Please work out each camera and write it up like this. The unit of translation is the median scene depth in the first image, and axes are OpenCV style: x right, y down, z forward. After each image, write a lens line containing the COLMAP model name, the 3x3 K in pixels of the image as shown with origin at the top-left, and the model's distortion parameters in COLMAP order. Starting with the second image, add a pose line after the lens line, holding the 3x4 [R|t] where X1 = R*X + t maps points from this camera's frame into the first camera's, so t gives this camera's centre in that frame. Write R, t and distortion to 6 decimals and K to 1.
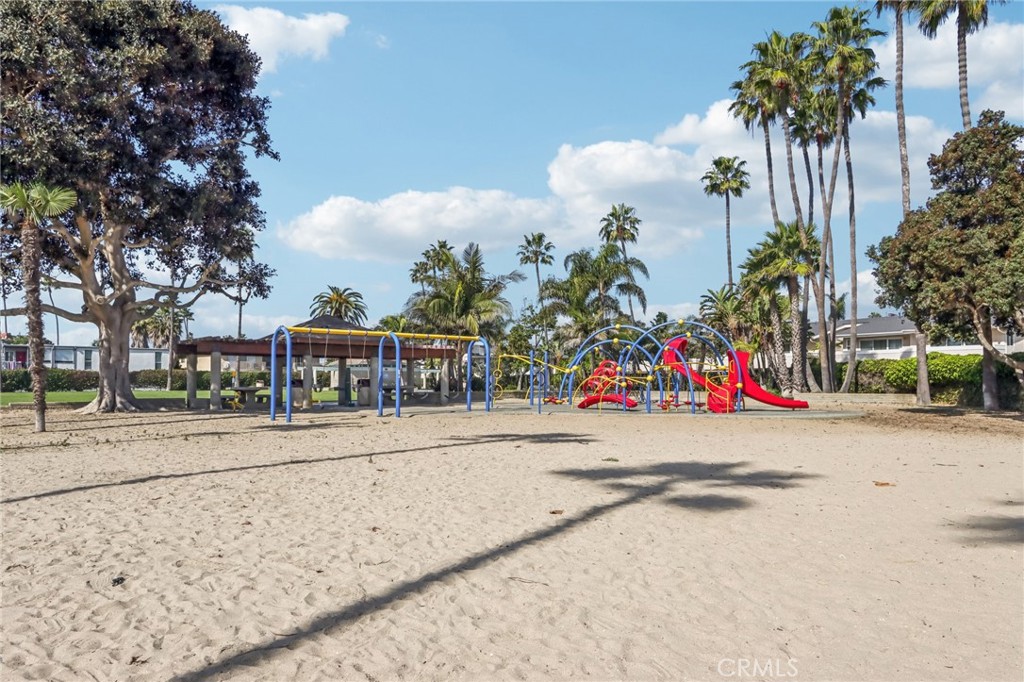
lens RADIAL K [[778.1, 0, 511.6], [0, 778.1, 348.3], [0, 0, 1]] dist [-0.000203, 0.000809]
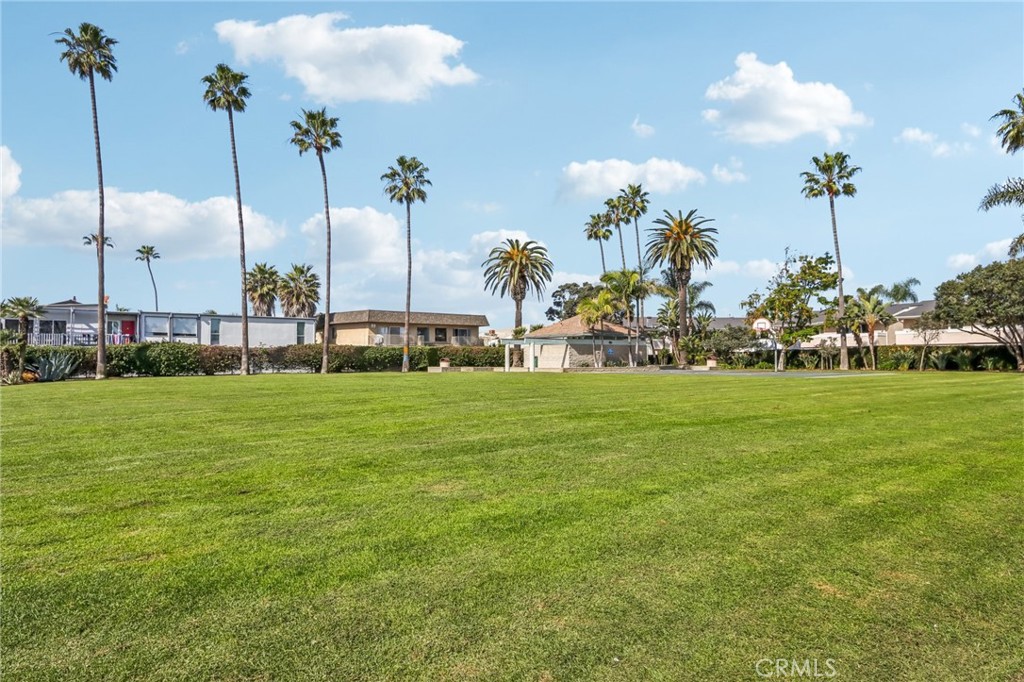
lens RADIAL K [[660.0, 0, 512.6], [0, 660.0, 338.9], [0, 0, 1]] dist [-0.000123, -0.000154]
pose [[0.999919, -0.005067, -0.011654, -0.245671], [0.005255, 0.999856, 0.016159, 0.012537], [0.011571, -0.016219, 0.999802, 0.358497]]
